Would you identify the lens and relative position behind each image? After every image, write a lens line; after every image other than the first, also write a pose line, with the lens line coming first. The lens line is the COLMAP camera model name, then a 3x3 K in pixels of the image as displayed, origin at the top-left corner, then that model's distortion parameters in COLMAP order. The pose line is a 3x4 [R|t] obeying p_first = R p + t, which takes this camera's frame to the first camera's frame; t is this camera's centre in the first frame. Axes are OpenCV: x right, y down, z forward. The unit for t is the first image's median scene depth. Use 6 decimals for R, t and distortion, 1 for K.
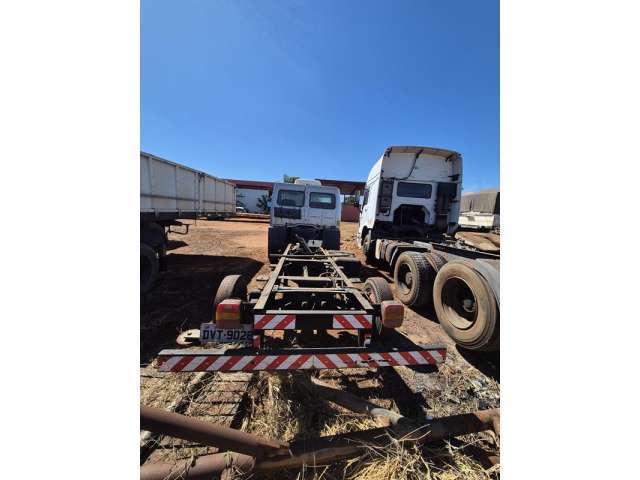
lens RADIAL K [[197.8, 0, 321.5], [0, 197.8, 240.4], [0, 0, 1]] dist [0.000670, -0.000099]
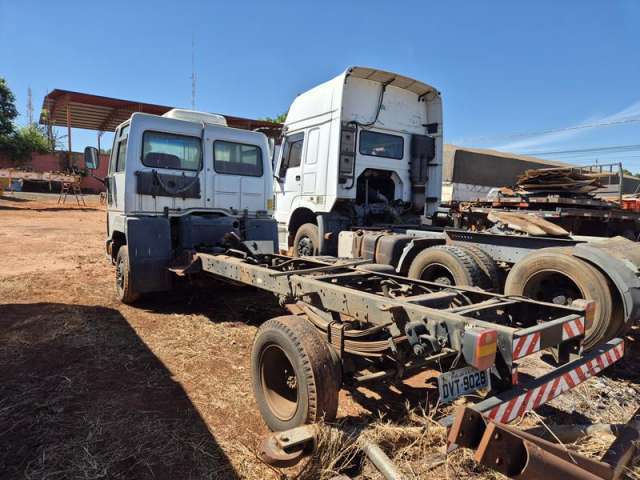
lens RADIAL K [[427.6, 0, 322.0], [0, 427.6, 239.8], [0, 0, 1]] dist [0.078986, -0.073345]
pose [[0.844548, -0.075179, 0.530177, -0.511805], [0.071150, 0.997071, 0.028047, -0.024246], [-0.530733, 0.014035, 0.847423, 0.005922]]
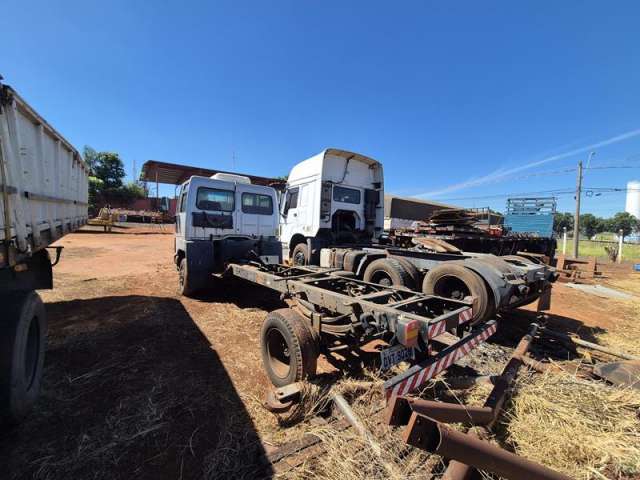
lens RADIAL K [[263.0, 0, 320.0], [0, 263.0, 240.0], [0, 0, 1]] dist [0.001882, -0.000155]
pose [[0.828337, -0.053664, 0.557654, -0.485041], [0.072114, 0.997334, -0.011144, -0.040563], [-0.555569, 0.049446, 0.829999, 0.023690]]
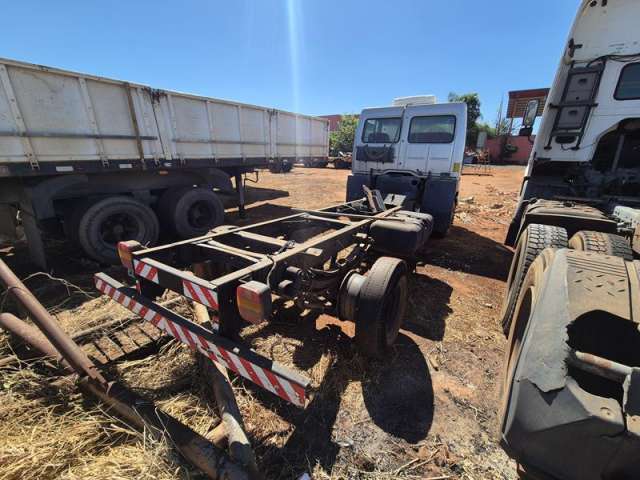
lens RADIAL K [[263.0, 0, 320.0], [0, 263.0, 240.0], [0, 0, 1]] dist [0.001882, -0.000155]
pose [[0.796581, 0.142243, -0.587560, 0.330874], [-0.045522, 0.983278, 0.176328, 0.005416], [0.602816, -0.113712, 0.789736, 0.160362]]
